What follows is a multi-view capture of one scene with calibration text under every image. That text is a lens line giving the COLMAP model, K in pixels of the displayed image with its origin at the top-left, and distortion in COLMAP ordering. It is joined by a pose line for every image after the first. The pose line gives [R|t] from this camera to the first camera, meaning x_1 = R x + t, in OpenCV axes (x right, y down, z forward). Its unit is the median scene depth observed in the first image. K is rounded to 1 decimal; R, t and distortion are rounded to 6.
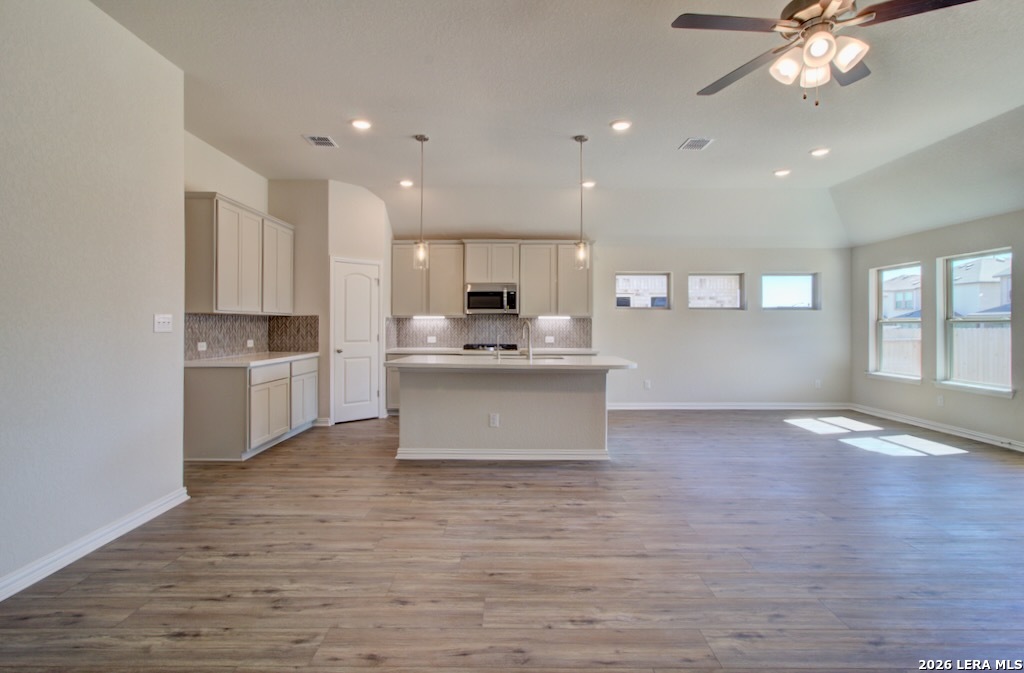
lens RADIAL K [[484.1, 0, 510.0], [0, 484.1, 322.6], [0, 0, 1]] dist [0.015551, 0.000310]
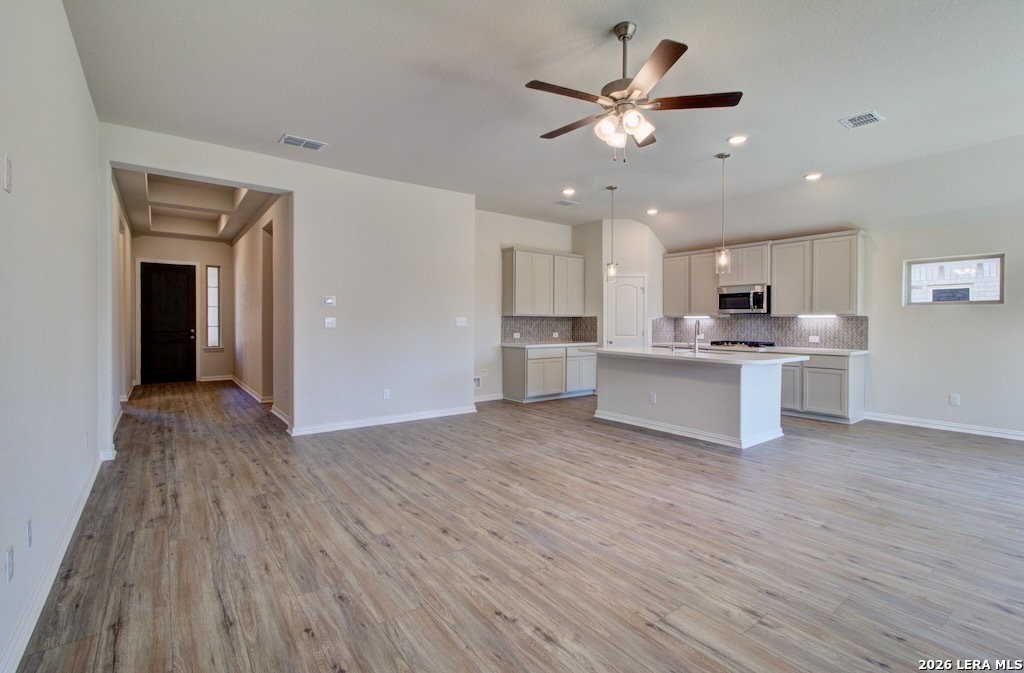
lens RADIAL K [[457.1, 0, 530.7], [0, 457.1, 333.3], [0, 0, 1]] dist [-0.020824, 0.000391]
pose [[0.635089, 0.018317, -0.772221, 0.589785], [0.000134, 0.999716, 0.023823, 0.002756], [0.772439, -0.015233, 0.634907, 0.001158]]
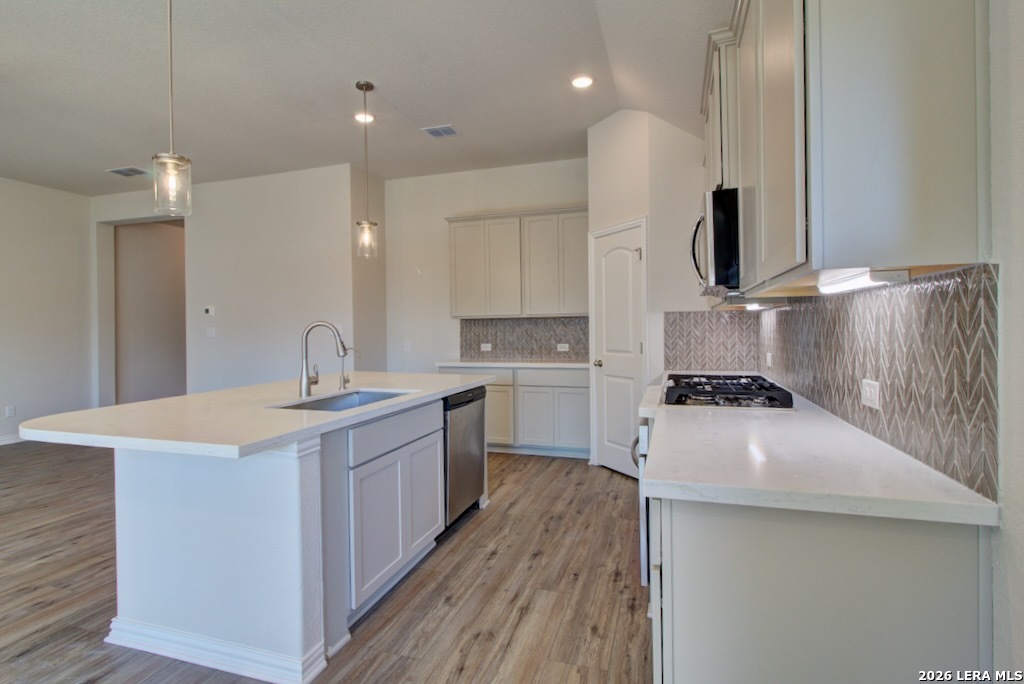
lens RADIAL K [[509.6, 0, 511.1], [0, 509.6, 330.9], [0, 0, 1]] dist [-0.000820, -0.000098]
pose [[-0.298856, 0.008099, -0.954264, 0.459988], [0.020030, 0.999797, 0.002212, 0.007745], [0.954088, -0.018452, -0.298957, 1.286957]]
